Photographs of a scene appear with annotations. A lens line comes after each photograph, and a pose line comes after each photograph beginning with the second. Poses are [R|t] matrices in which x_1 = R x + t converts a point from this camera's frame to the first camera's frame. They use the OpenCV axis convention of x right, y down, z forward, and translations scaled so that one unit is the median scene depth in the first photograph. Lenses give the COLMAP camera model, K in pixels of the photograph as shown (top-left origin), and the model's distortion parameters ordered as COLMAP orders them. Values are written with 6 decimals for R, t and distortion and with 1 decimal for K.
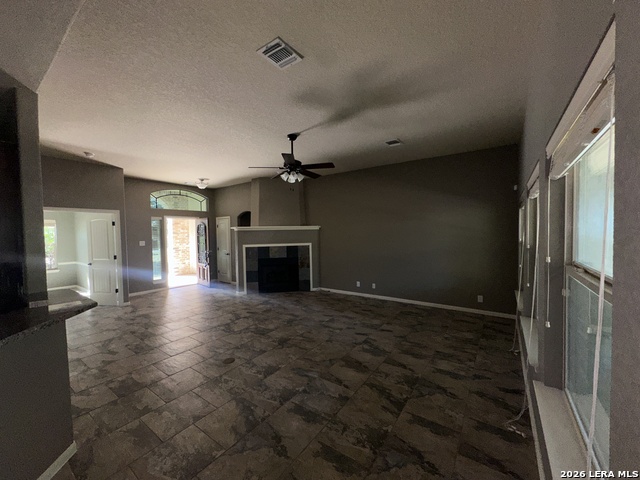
lens RADIAL K [[257.2, 0, 320.0], [0, 257.2, 240.6], [0, 0, 1]] dist [-0.003031, 0.000118]
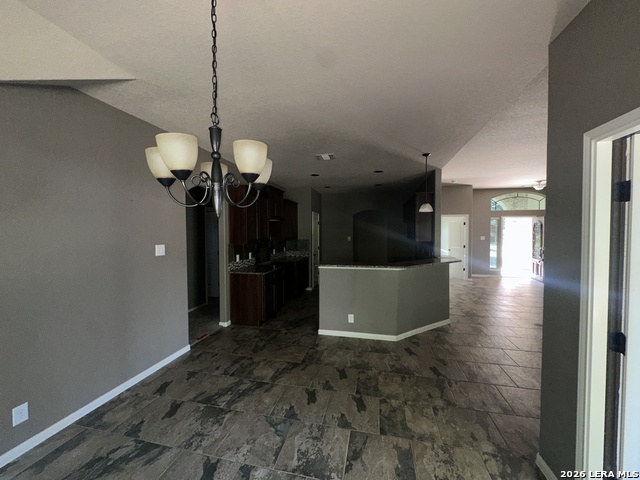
lens RADIAL K [[257.2, 0, 320.0], [0, 257.2, 240.6], [0, 0, 1]] dist [-0.003031, 0.000118]
pose [[0.389858, 0.038115, -0.920086, 0.213439], [-0.039342, 0.998920, 0.024710, 0.026239], [0.920034, 0.026564, 0.390937, -0.309294]]
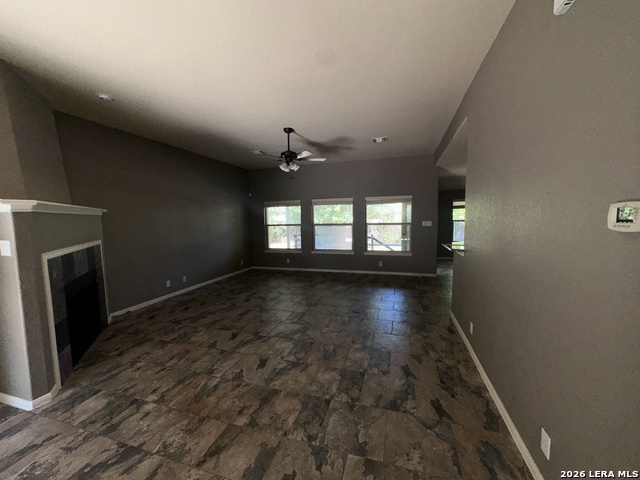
lens RADIAL K [[257.2, 0, 320.0], [0, 257.2, 240.6], [0, 0, 1]] dist [-0.003031, 0.000118]
pose [[-0.314767, -0.061155, 0.947197, -0.823195], [0.055755, 0.995008, 0.082770, -0.009194], [-0.947530, 0.078864, -0.309786, 0.837568]]
